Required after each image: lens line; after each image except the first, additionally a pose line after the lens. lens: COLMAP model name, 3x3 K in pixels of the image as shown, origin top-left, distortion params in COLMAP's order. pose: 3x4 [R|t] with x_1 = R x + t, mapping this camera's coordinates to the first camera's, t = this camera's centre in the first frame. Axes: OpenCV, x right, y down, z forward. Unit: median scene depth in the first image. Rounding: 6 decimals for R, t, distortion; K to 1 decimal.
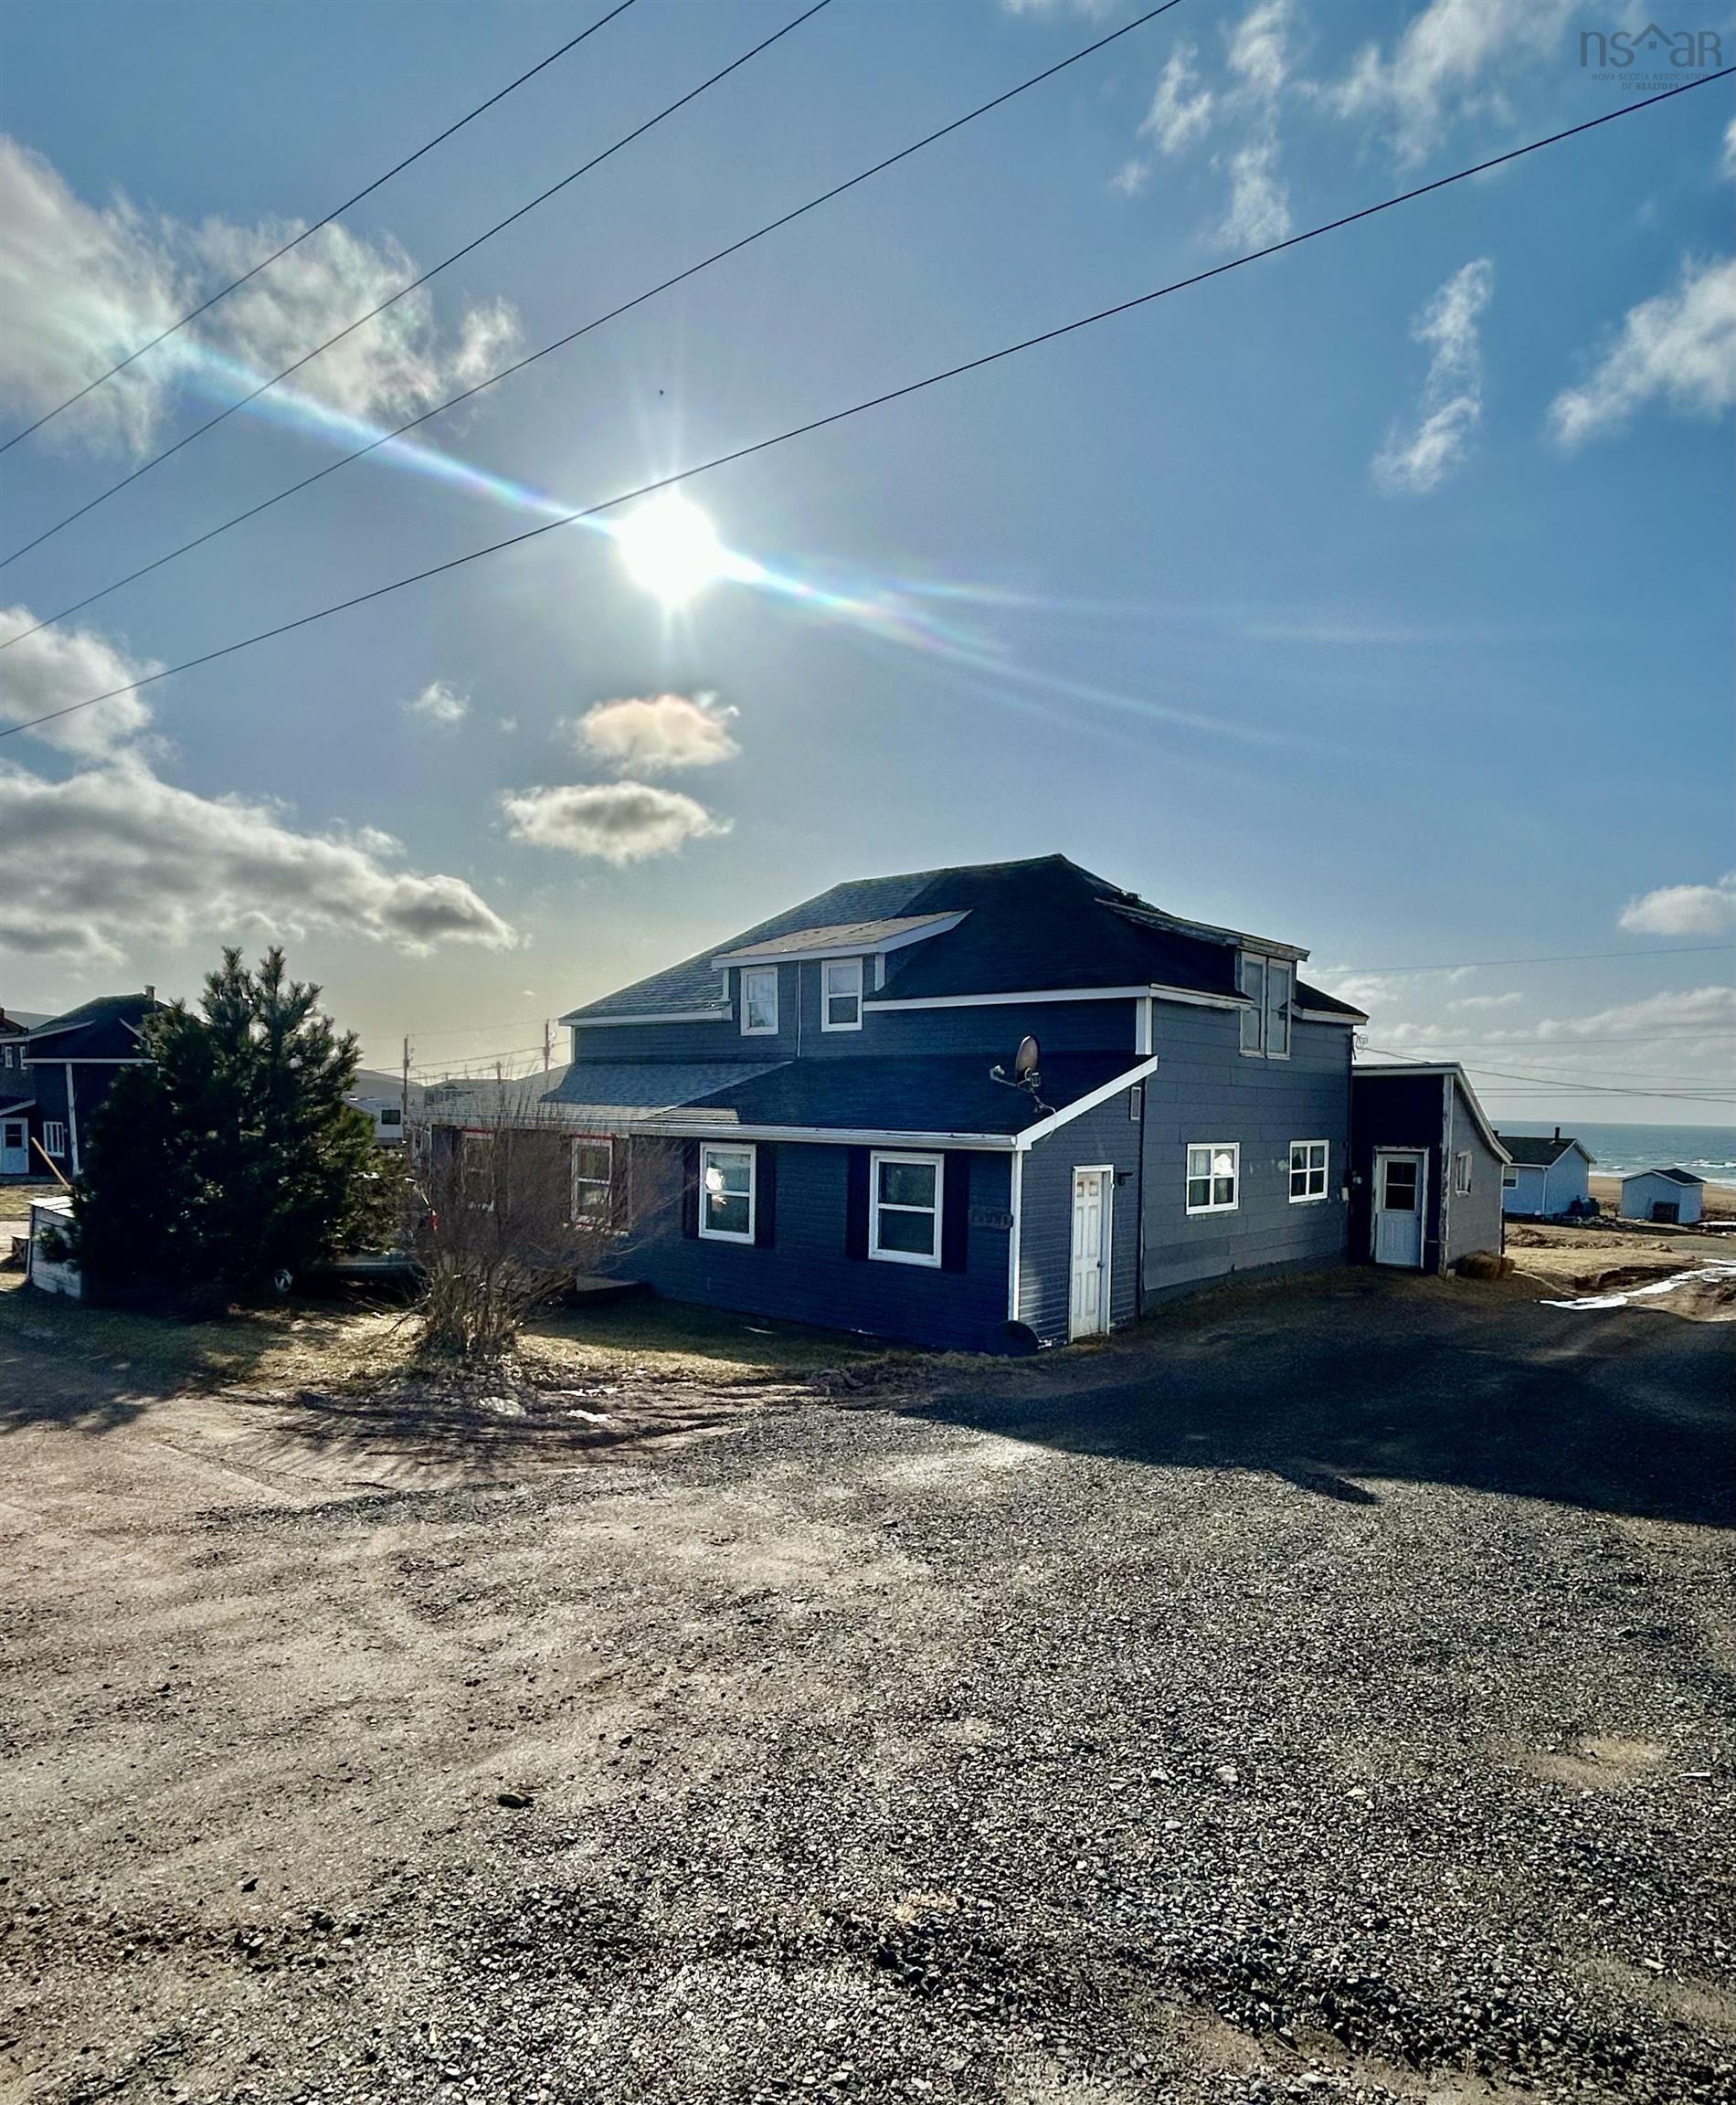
lens RADIAL K [[1228.6, 0, 865.6], [0, 1228.6, 1173.5], [0, 0, 1]] dist [-0.063889, 0.019544]
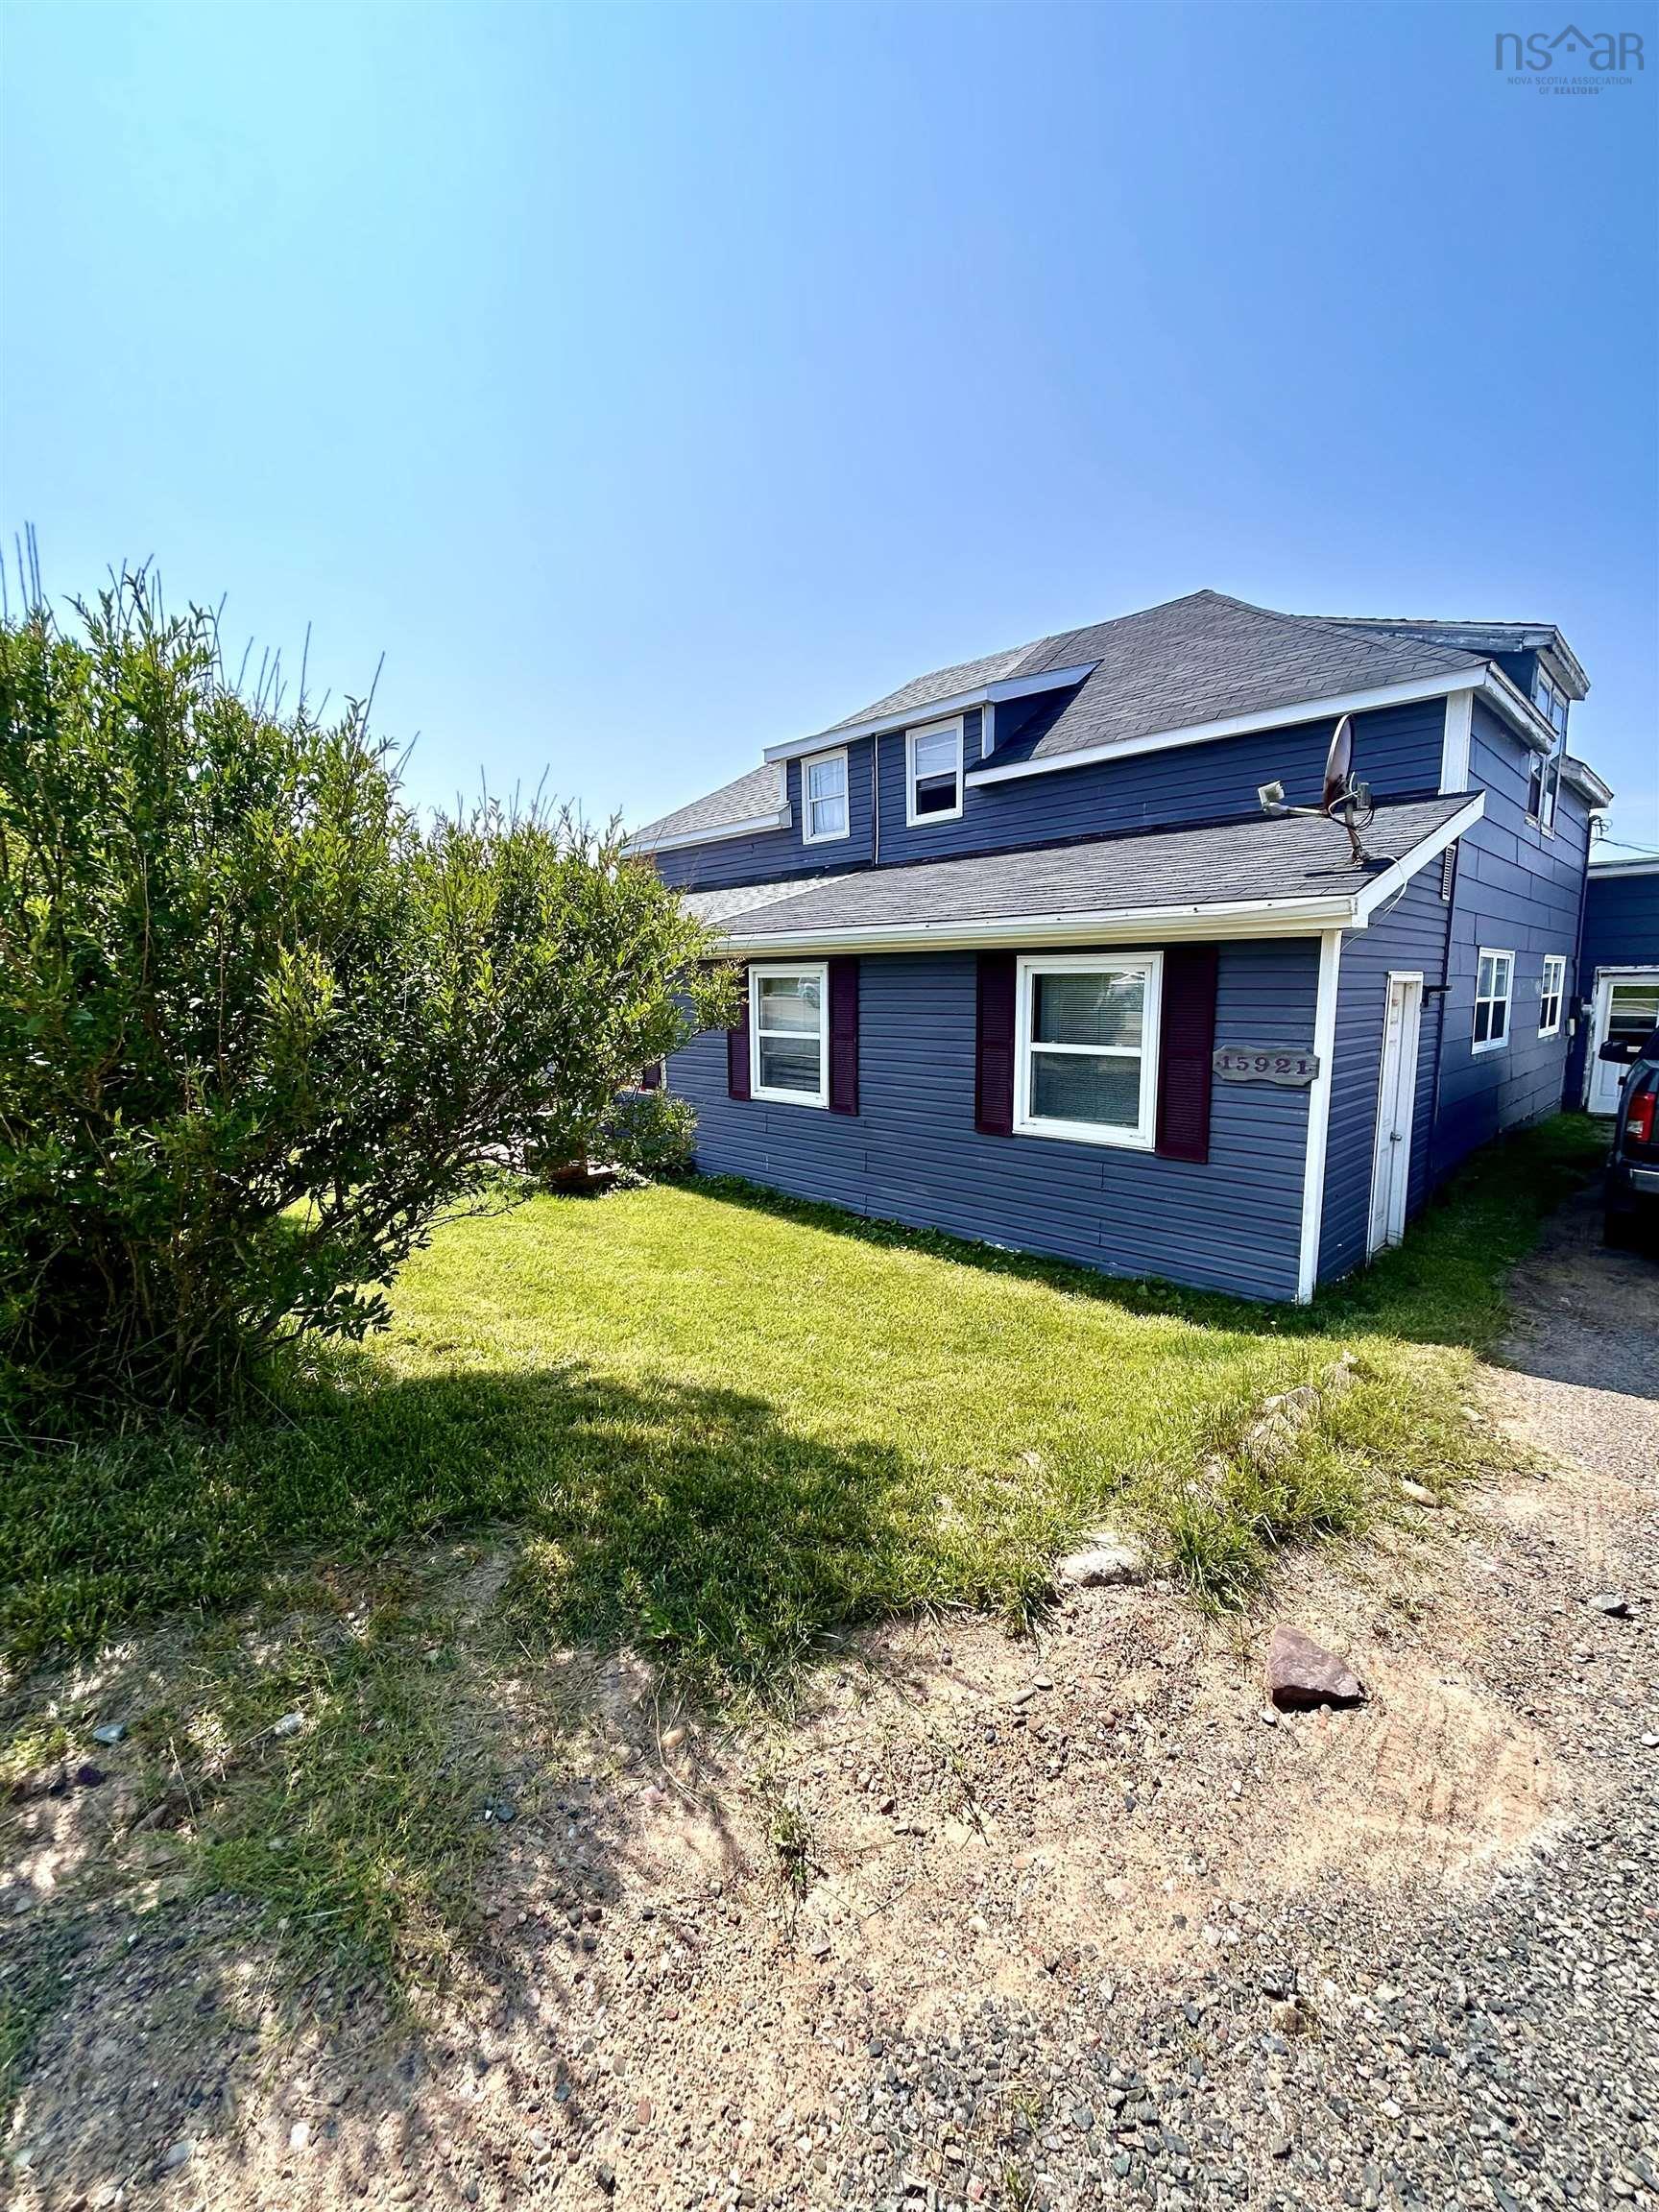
lens RADIAL K [[902.7, 0, 836.0], [0, 902.7, 1107.0], [0, 0, 1]] dist [0.001058, -0.000423]
pose [[0.997453, -0.011911, -0.070331, -0.081545], [0.017558, 0.996623, 0.080217, 0.027506], [0.069138, -0.081247, 0.994293, 0.806235]]
